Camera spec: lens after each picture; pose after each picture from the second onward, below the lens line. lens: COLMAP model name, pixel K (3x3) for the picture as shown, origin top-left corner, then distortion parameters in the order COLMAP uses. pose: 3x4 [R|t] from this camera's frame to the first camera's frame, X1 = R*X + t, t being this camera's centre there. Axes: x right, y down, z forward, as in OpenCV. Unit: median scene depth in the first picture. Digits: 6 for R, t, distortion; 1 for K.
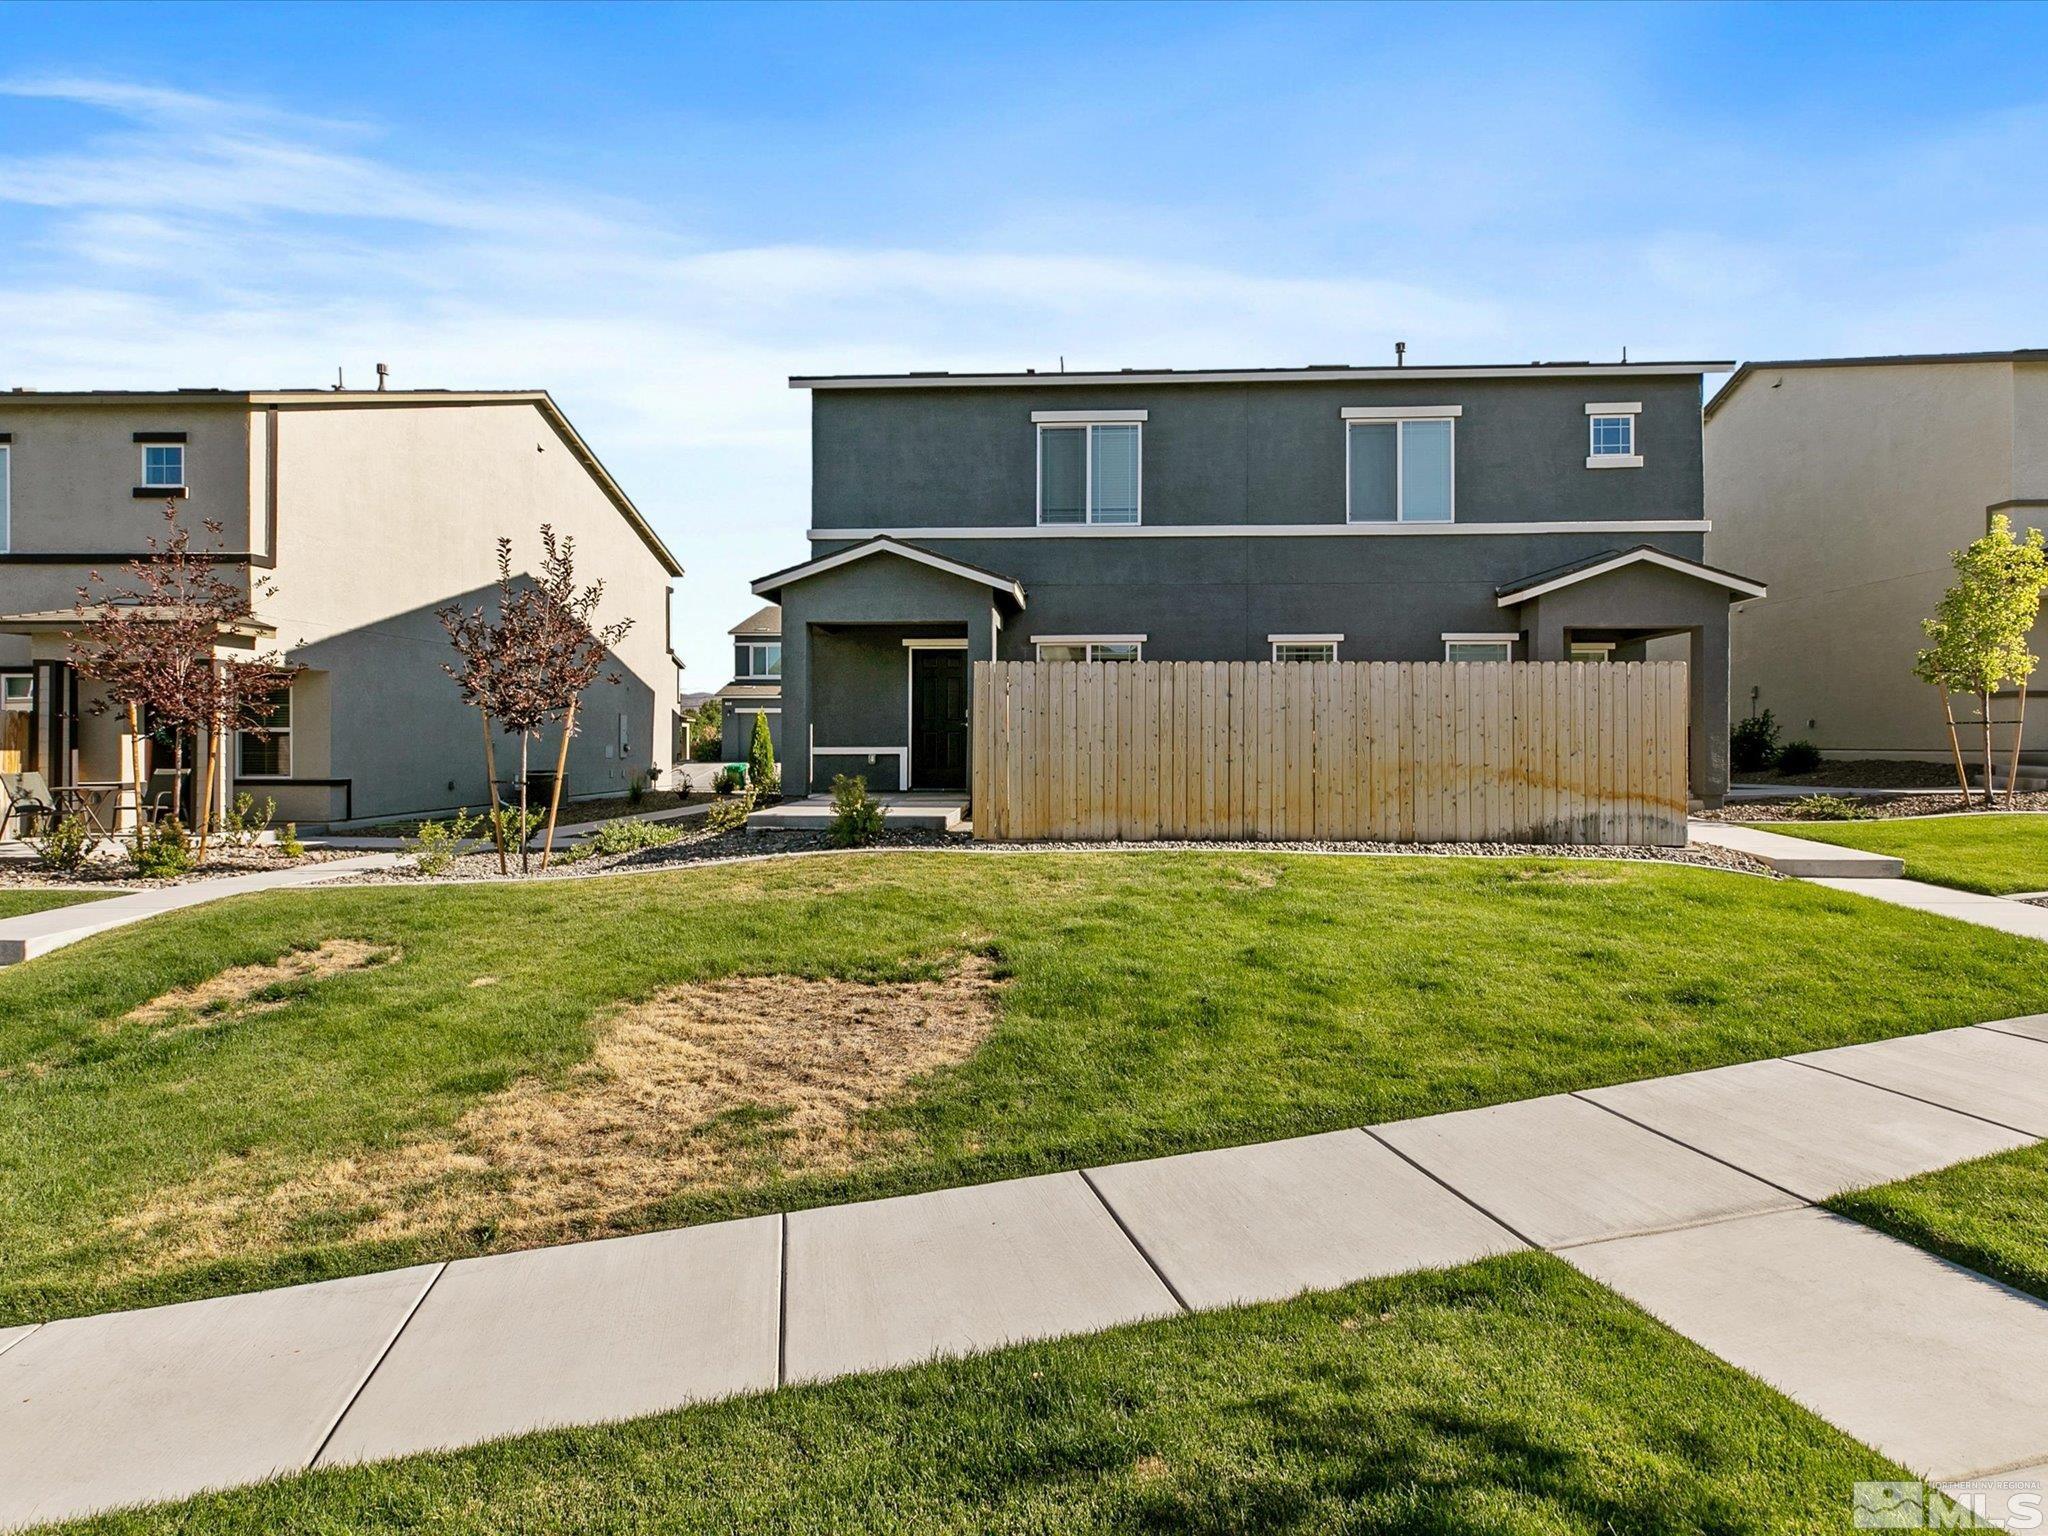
lens RADIAL K [[884.9, 0, 1024.5], [0, 884.9, 776.6], [0, 0, 1]] dist [0.004360, 0.000131]
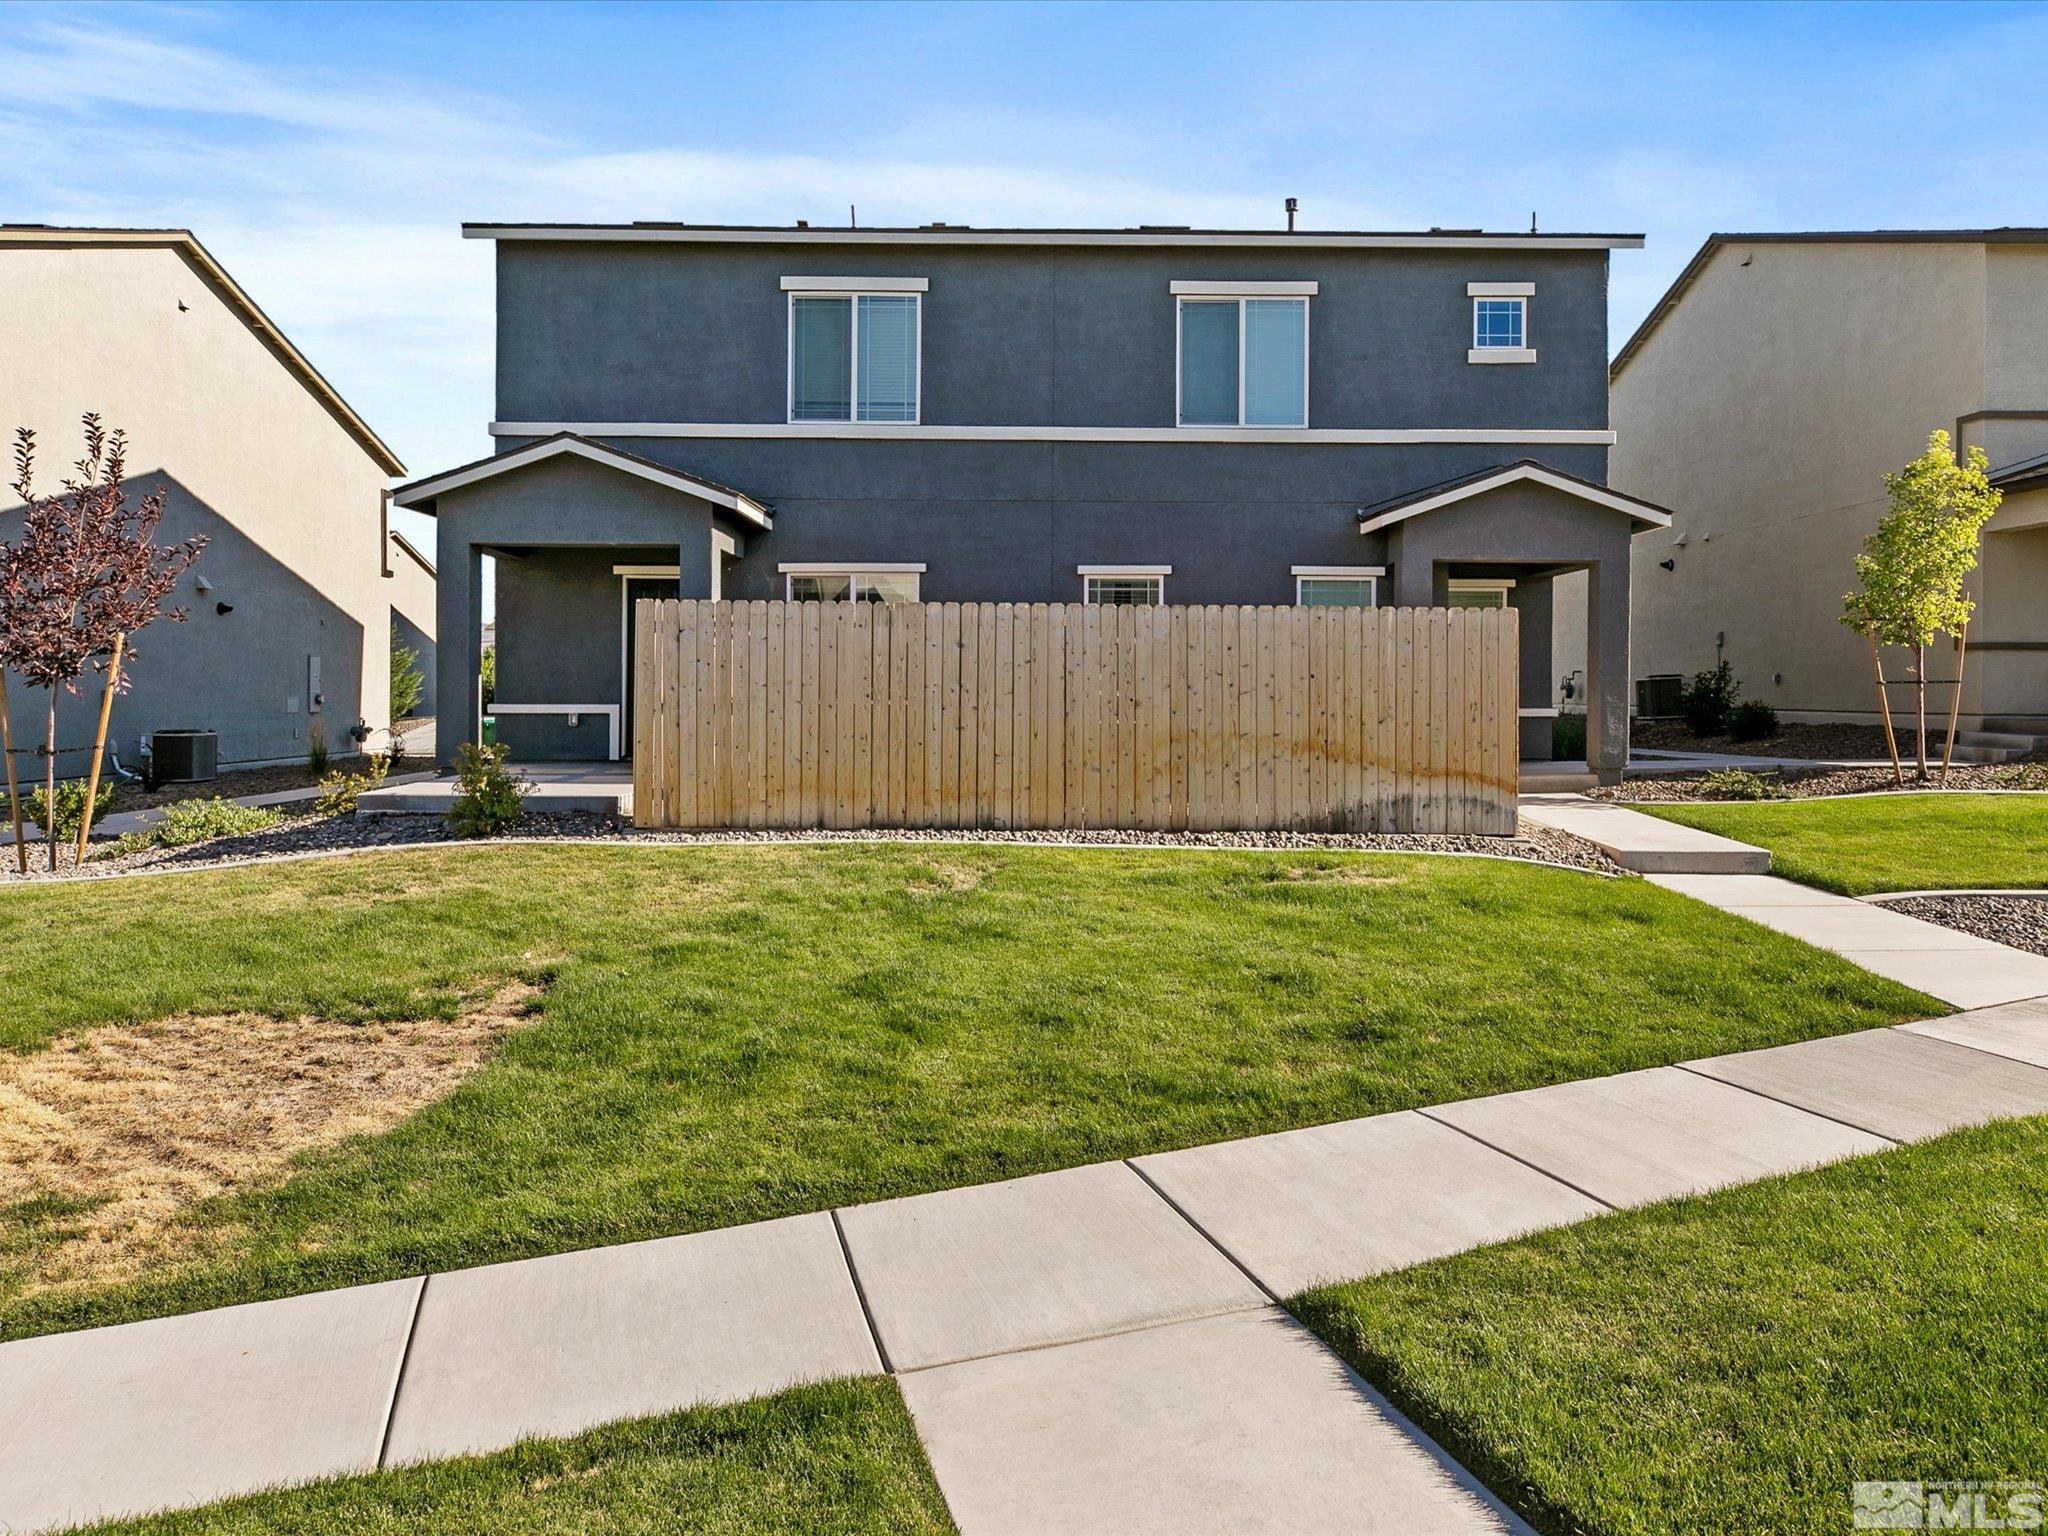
lens RADIAL K [[1111.6, 0, 1131.7], [0, 1111.6, 733.7], [0, 0, 1]] dist [0.006399, 0.000422]
pose [[0.998871, 0.002794, 0.047428, 0.317259], [-0.003220, 0.999955, 0.008905, -0.020716], [-0.047401, -0.009048, 0.998835, -0.001172]]
